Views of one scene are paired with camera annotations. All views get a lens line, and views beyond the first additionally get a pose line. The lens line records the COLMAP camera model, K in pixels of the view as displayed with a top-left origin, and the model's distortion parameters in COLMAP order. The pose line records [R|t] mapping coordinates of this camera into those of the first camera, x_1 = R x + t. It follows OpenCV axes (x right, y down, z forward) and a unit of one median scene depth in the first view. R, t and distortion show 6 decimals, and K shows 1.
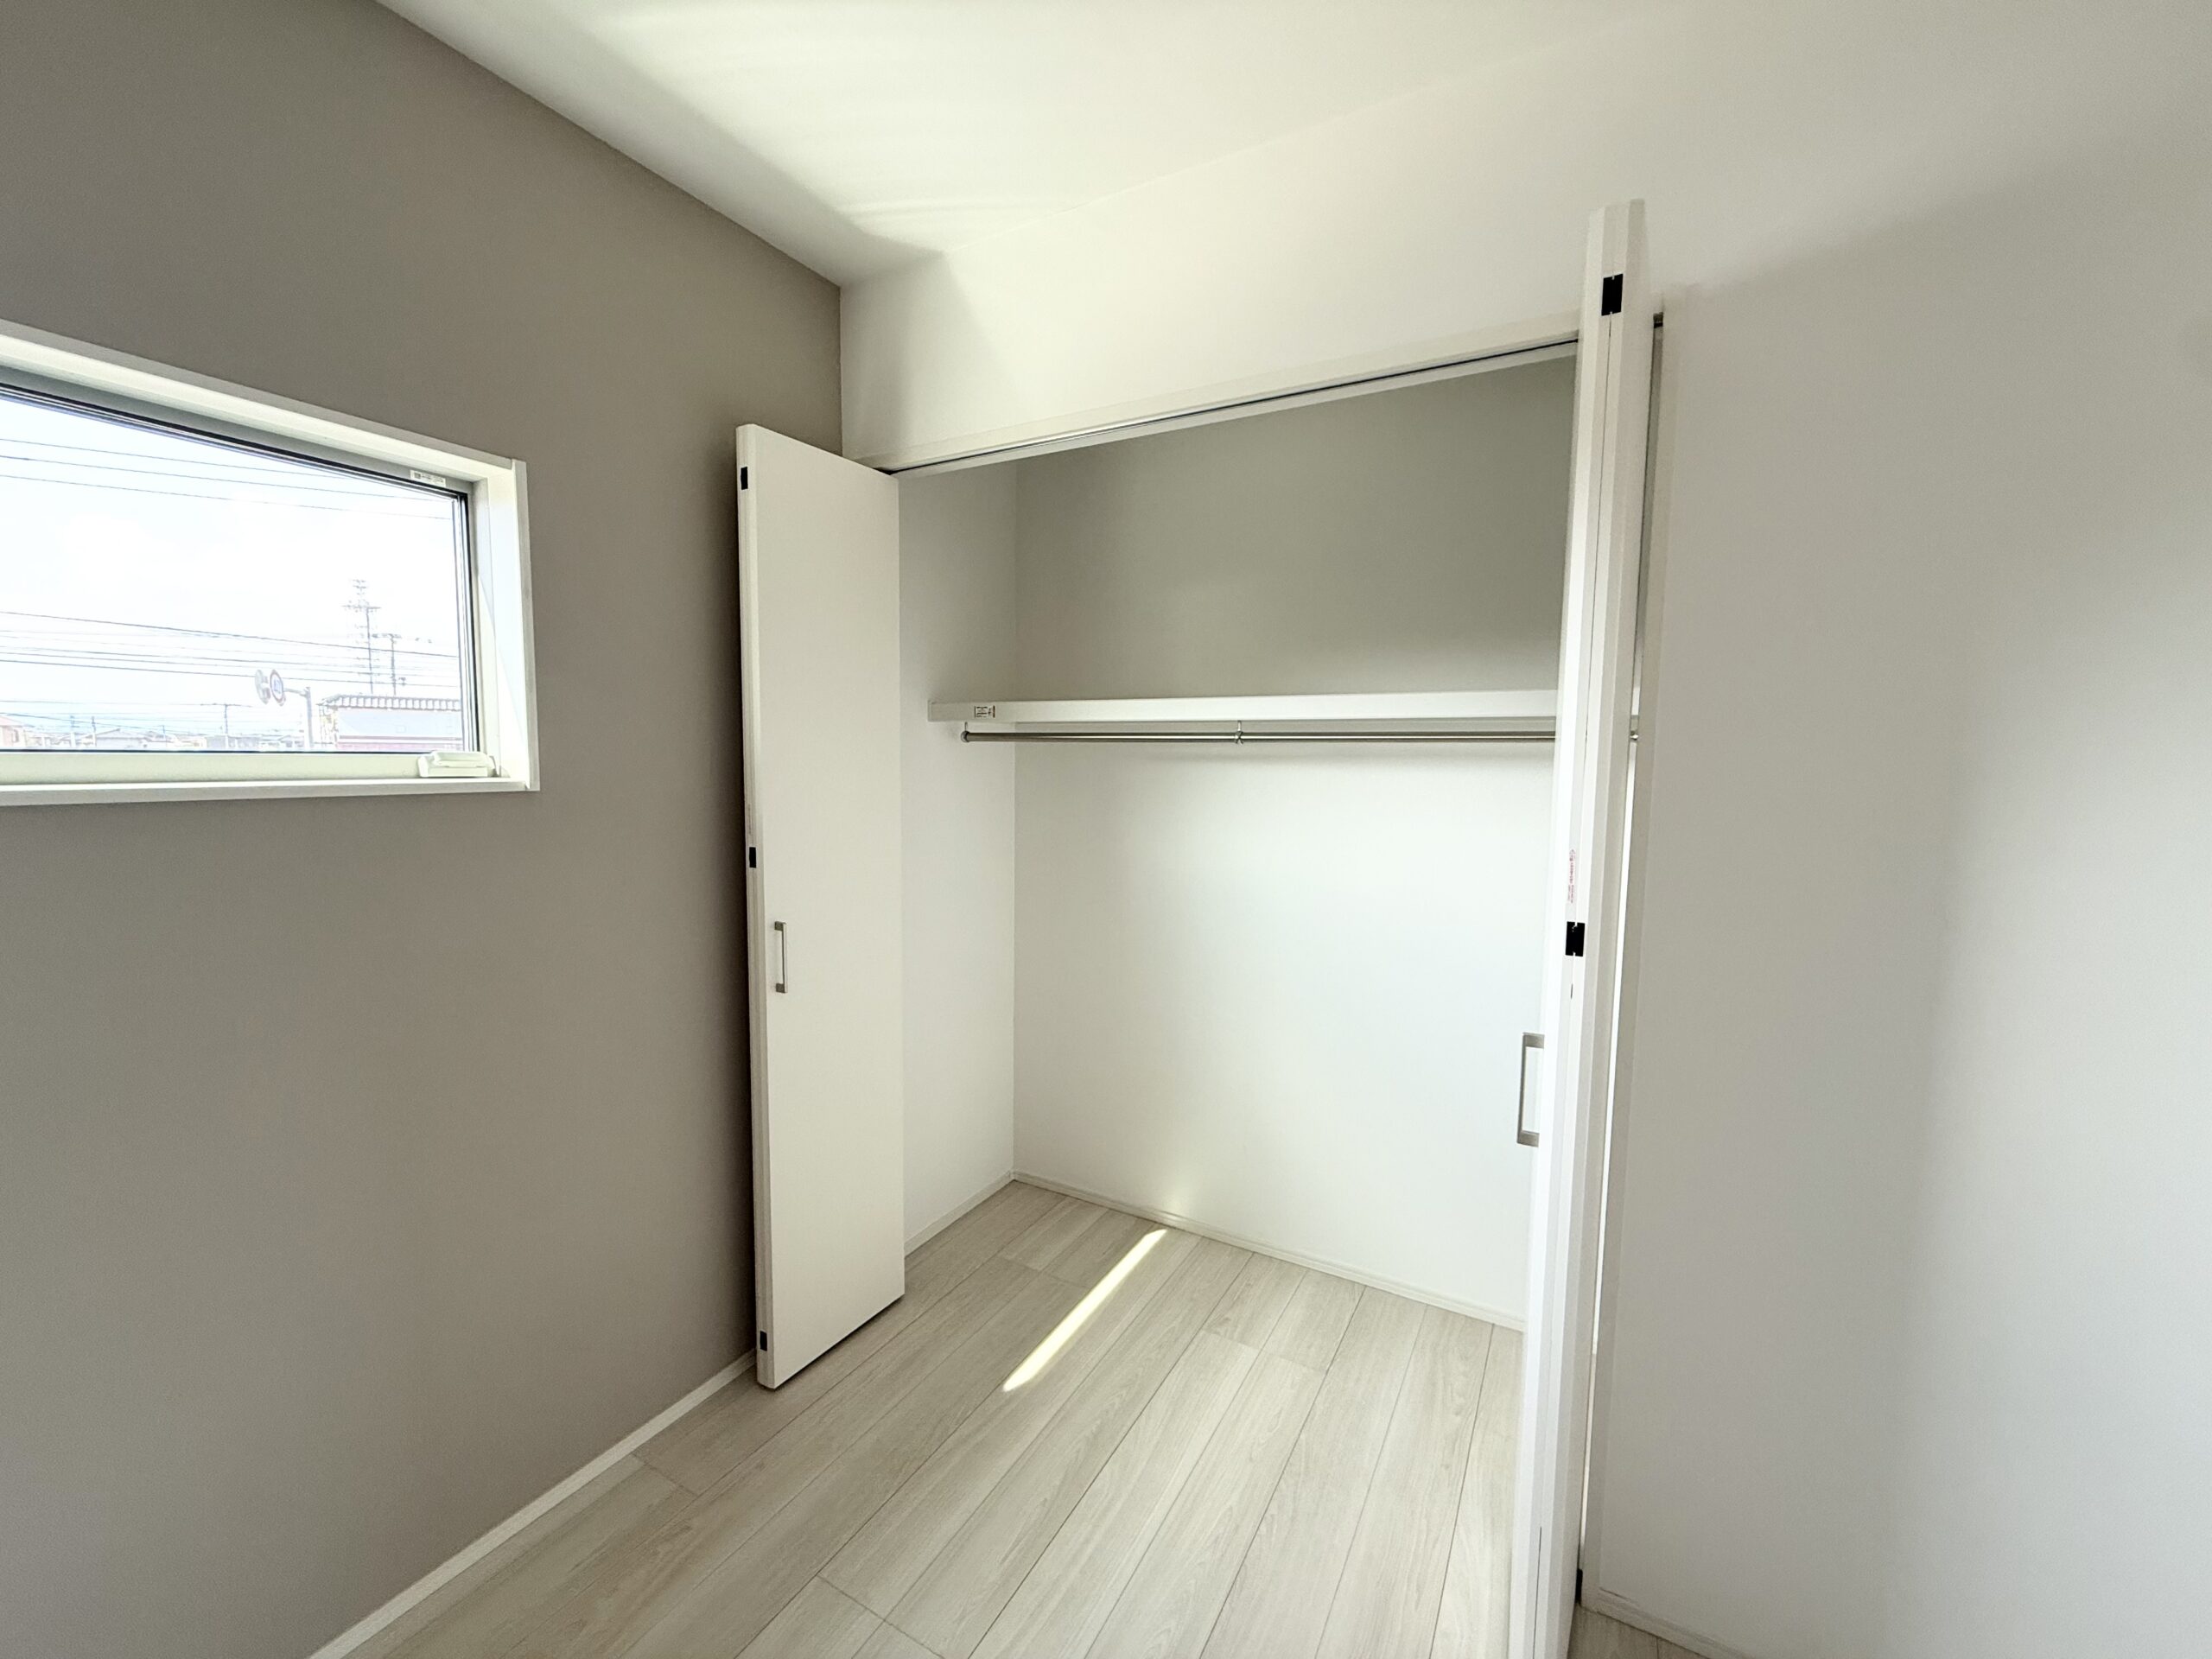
lens RADIAL K [[869.5, 0, 1108.5], [0, 869.5, 827.4], [0, 0, 1]] dist [0.000650, -0.000018]
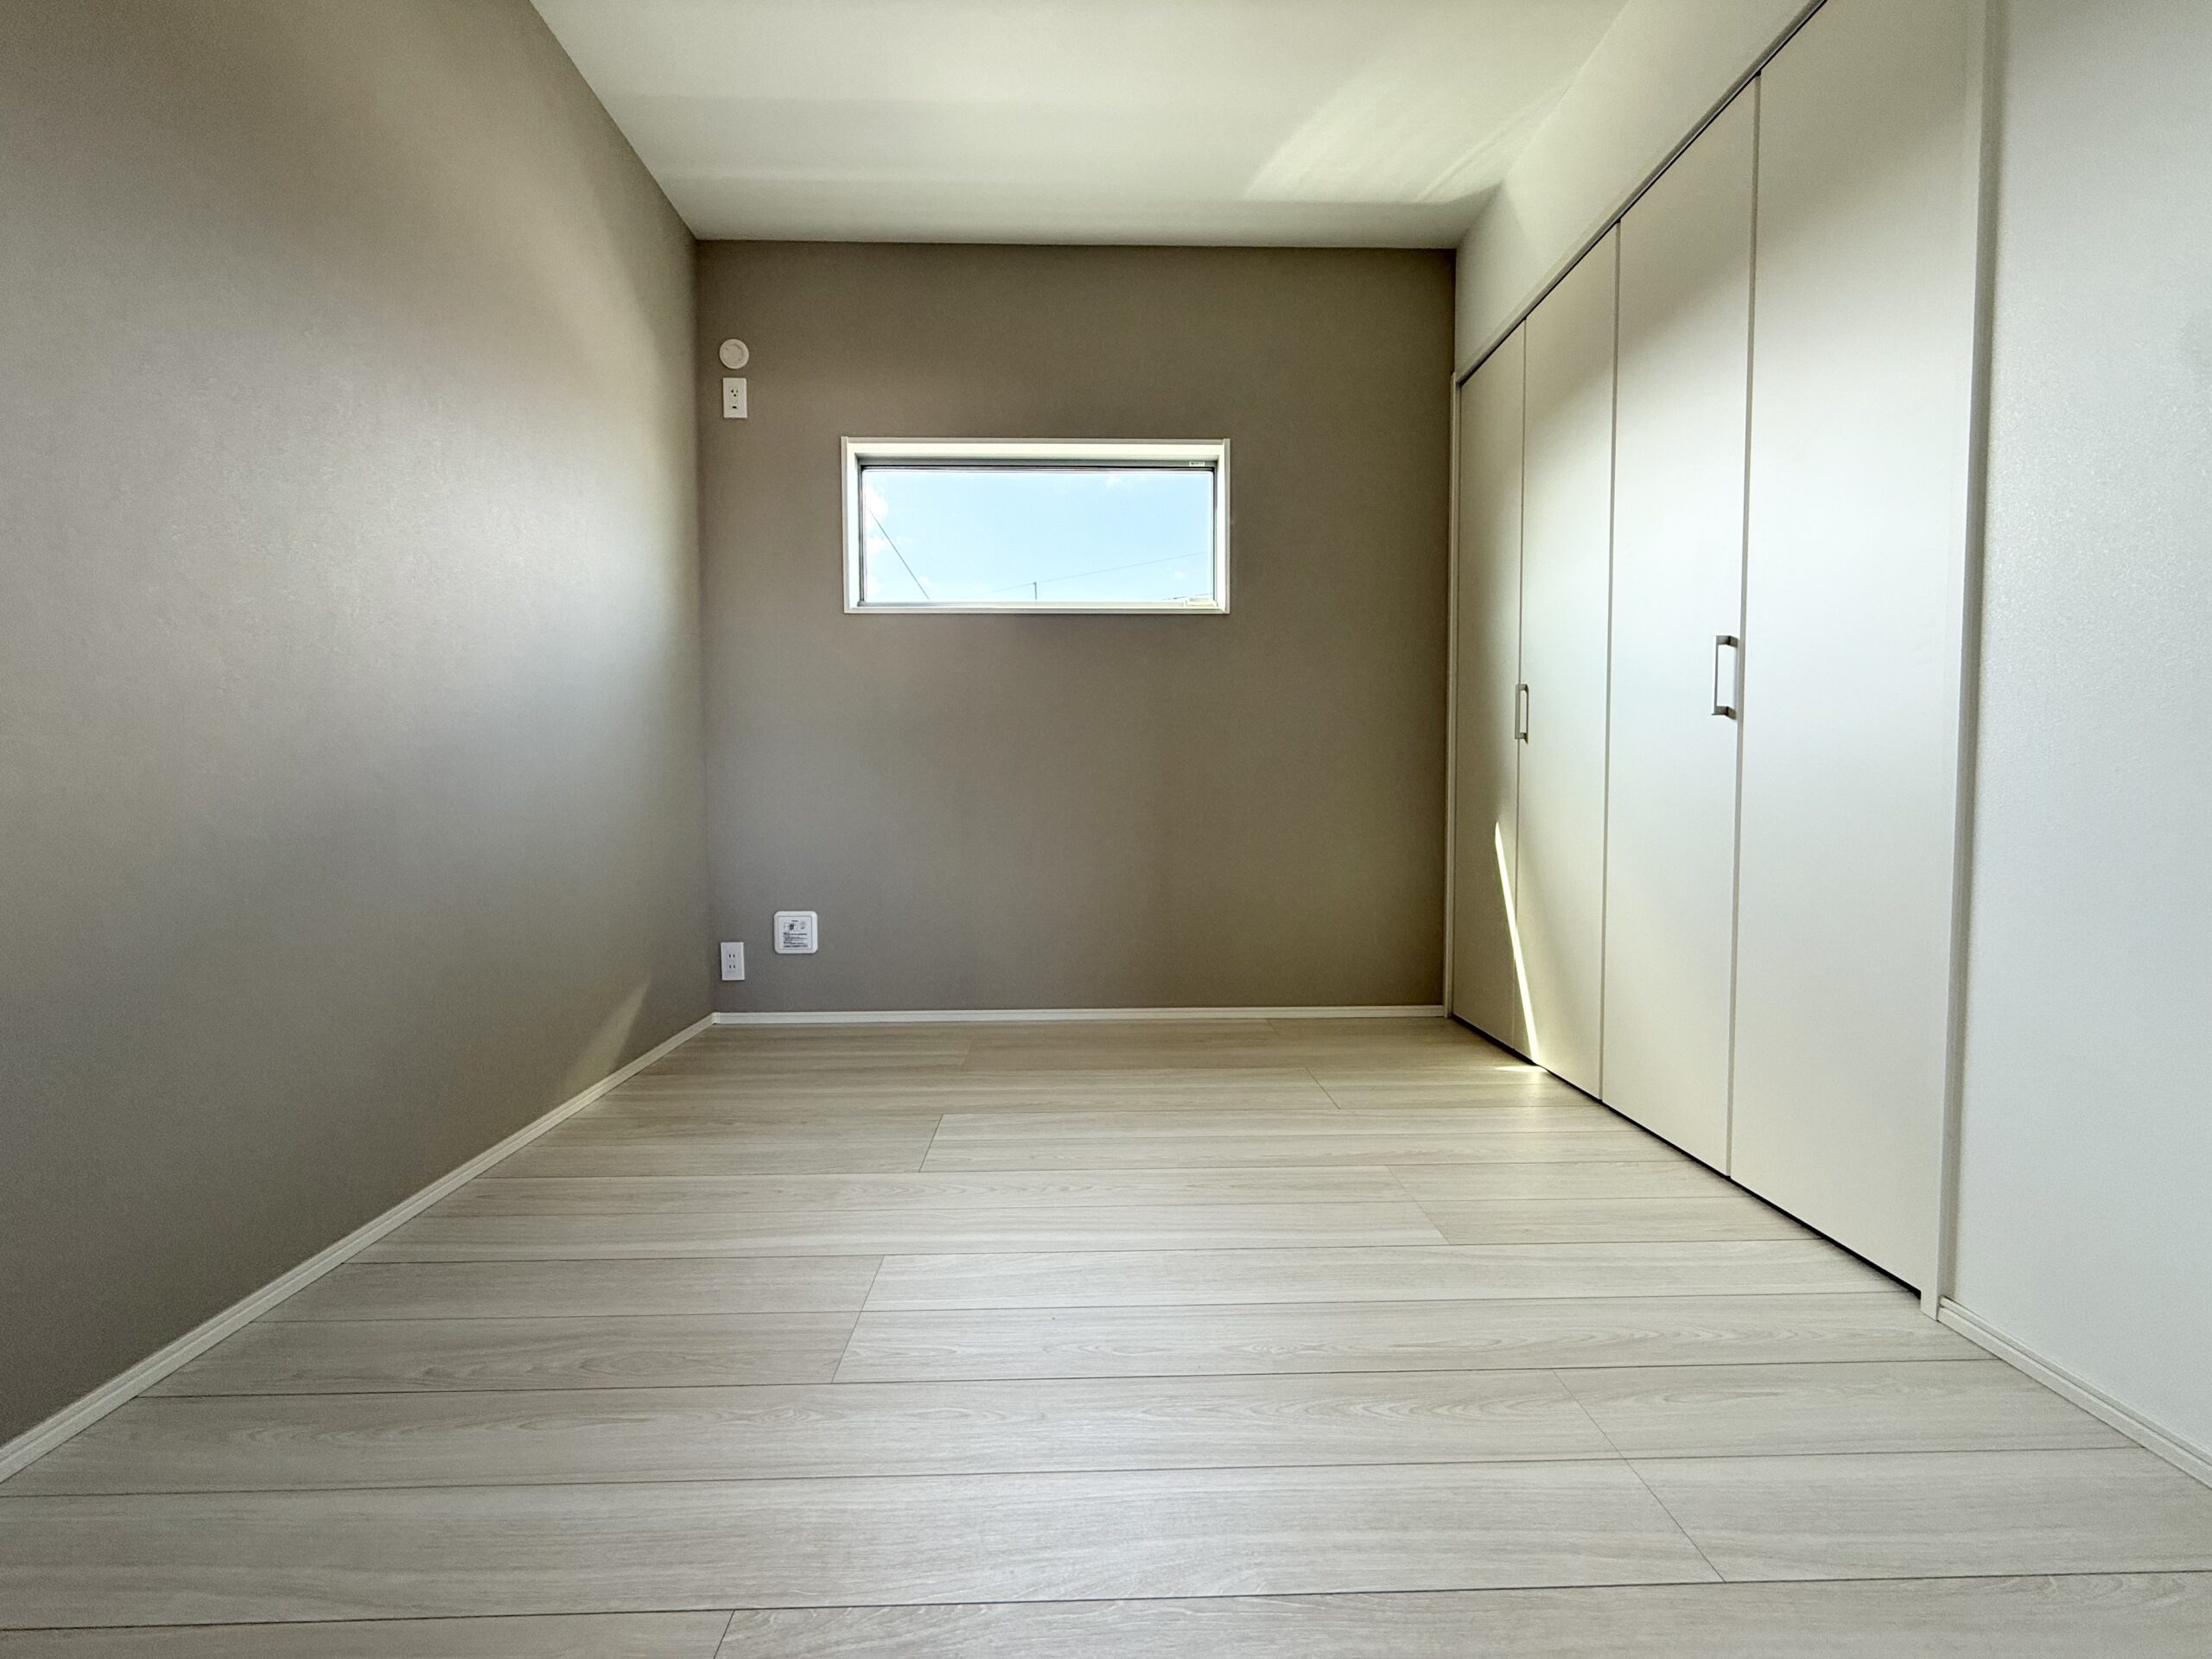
lens RADIAL K [[869.5, 0, 1108.5], [0, 869.5, 827.4], [0, 0, 1]] dist [0.000650, -0.000018]
pose [[0.517691, 0.023212, -0.855253, 0.793884], [-0.063620, 0.997909, -0.011426, 0.442945], [0.853199, 0.060326, 0.518085, -0.154660]]
